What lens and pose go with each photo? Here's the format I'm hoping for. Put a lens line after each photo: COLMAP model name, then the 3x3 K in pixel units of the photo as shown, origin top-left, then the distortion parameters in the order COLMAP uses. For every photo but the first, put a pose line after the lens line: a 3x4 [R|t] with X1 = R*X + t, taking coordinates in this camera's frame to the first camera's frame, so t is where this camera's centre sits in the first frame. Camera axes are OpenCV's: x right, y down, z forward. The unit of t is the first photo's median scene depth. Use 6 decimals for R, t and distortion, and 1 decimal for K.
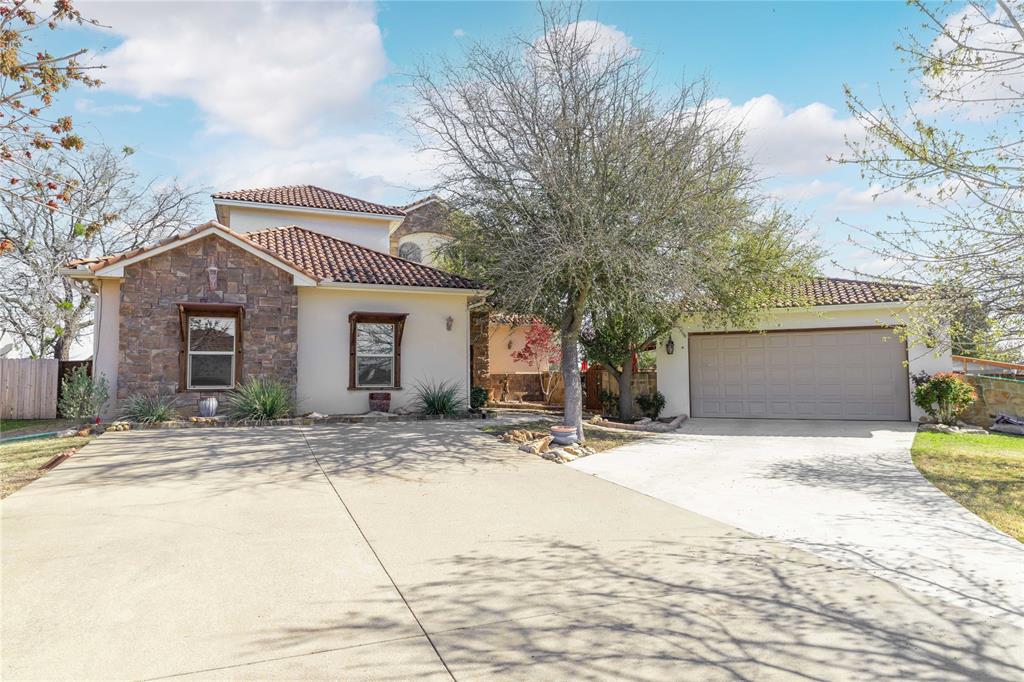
lens RADIAL K [[645.0, 0, 512.0], [0, 645.0, 341.0], [0, 0, 1]] dist [-0.002456, -0.000470]
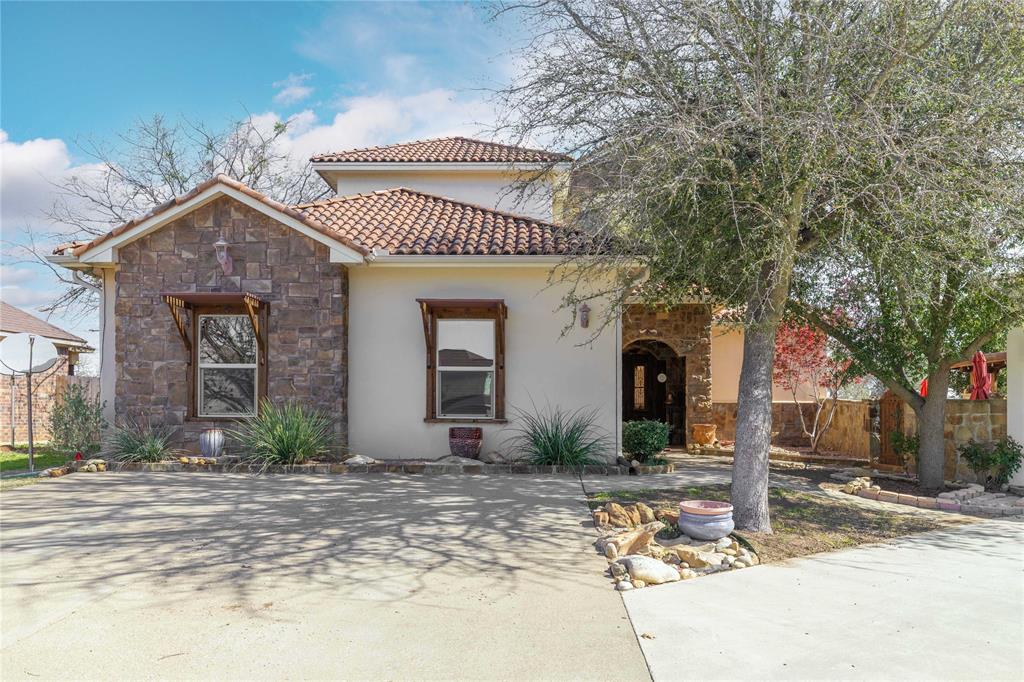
lens RADIAL K [[795.8, 0, 512.3], [0, 795.8, 396.6], [0, 0, 1]] dist [-0.002743, -0.002044]
pose [[0.912933, 0.004924, -0.408081, 0.164548], [0.011500, 0.999220, 0.037782, 0.022183], [0.407949, -0.039185, 0.912164, 0.326024]]
